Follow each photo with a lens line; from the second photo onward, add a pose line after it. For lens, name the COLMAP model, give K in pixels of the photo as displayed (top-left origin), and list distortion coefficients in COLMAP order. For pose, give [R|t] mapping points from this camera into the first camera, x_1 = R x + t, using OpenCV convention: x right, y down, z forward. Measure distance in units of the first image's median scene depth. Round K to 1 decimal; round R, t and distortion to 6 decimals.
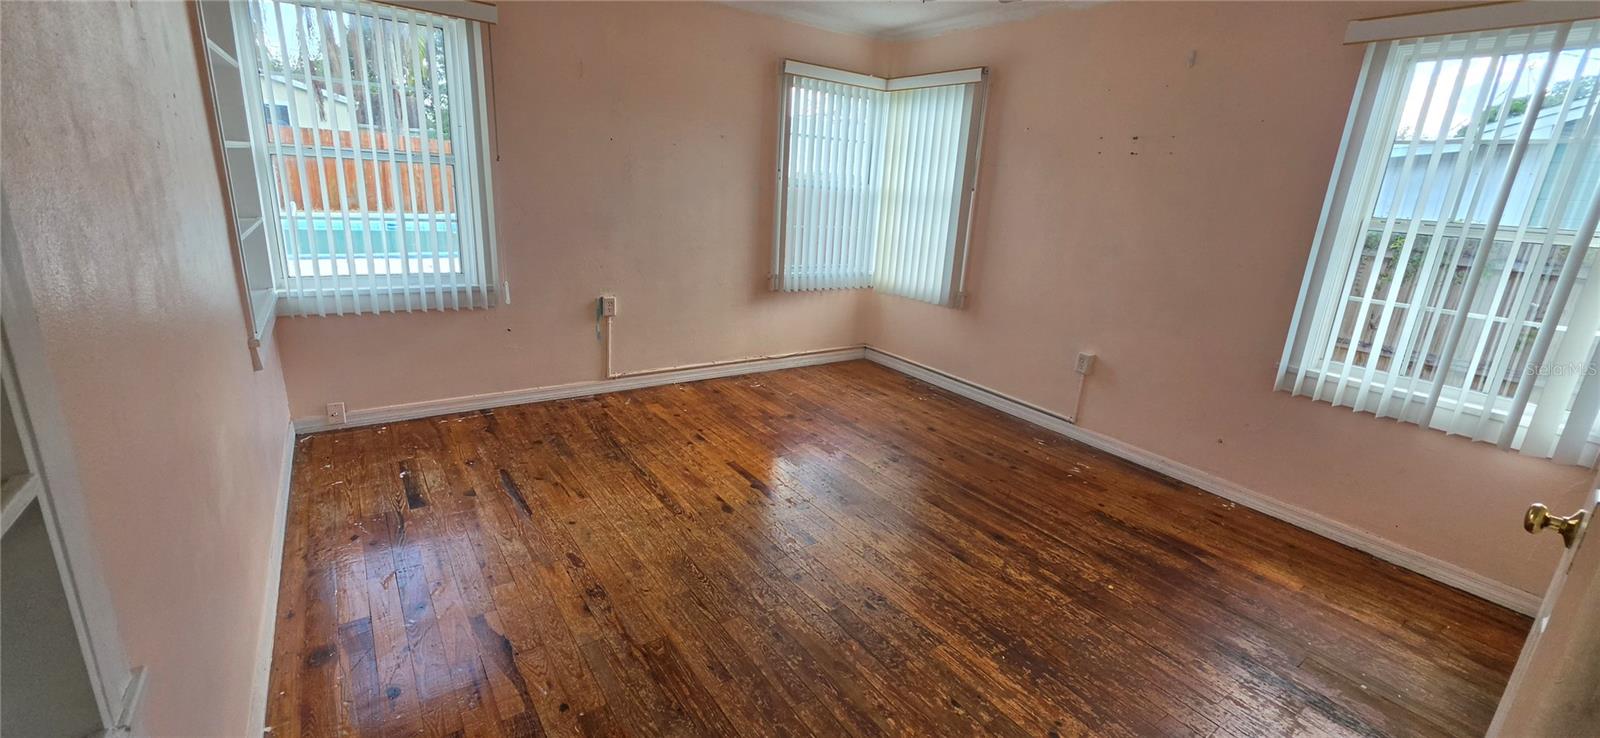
lens RADIAL K [[644.7, 0, 806.2], [0, 644.7, 360.3], [0, 0, 1]] dist [-0.000467, -0.000205]
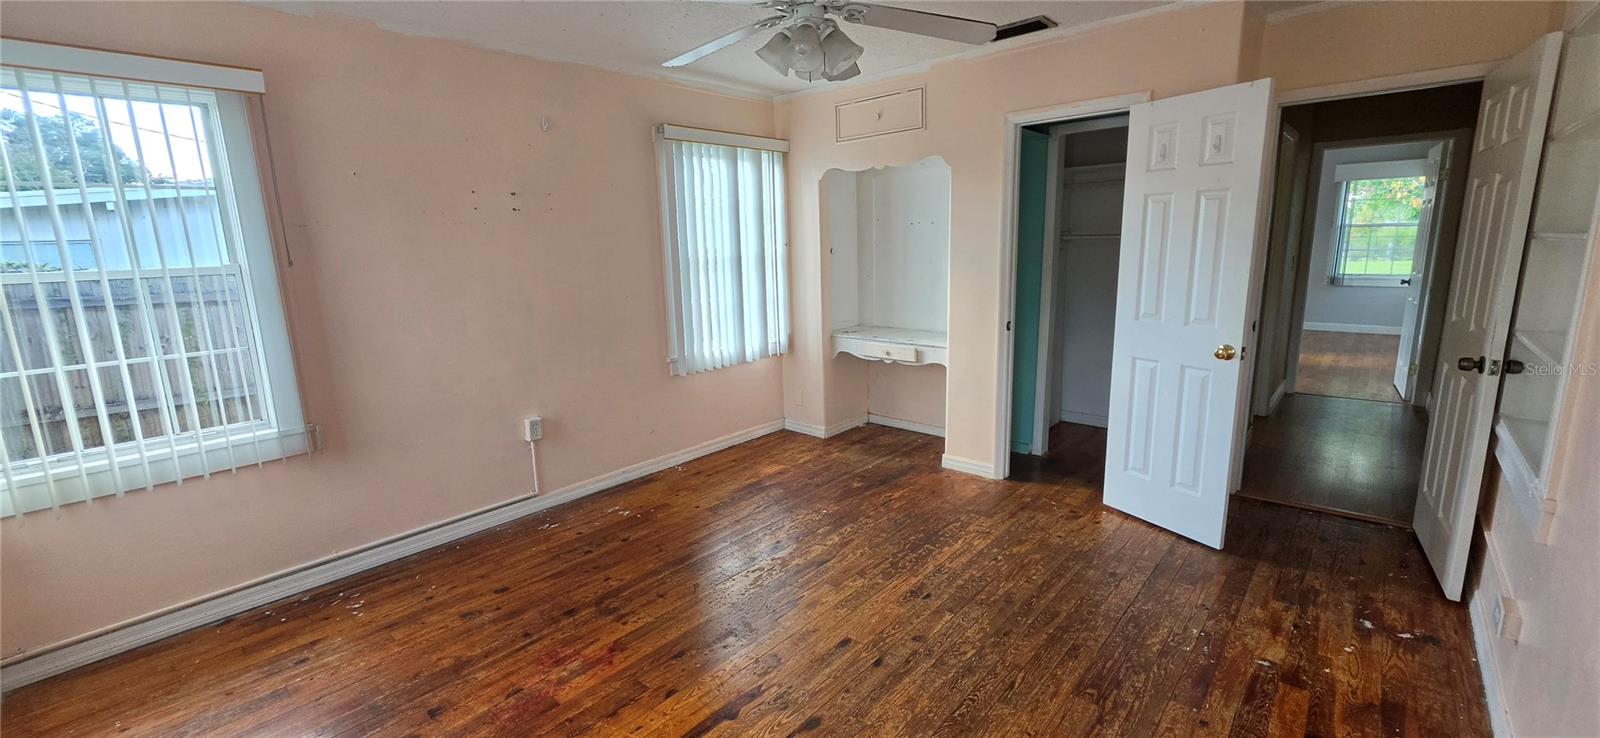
lens RADIAL K [[644.7, 0, 806.2], [0, 644.7, 360.3], [0, 0, 1]] dist [-0.000467, -0.000205]
pose [[-0.223085, -0.237128, 0.945517, -0.588501], [0.275914, 0.914936, 0.294558, -0.289067], [-0.934936, 0.326593, -0.138682, 0.831943]]
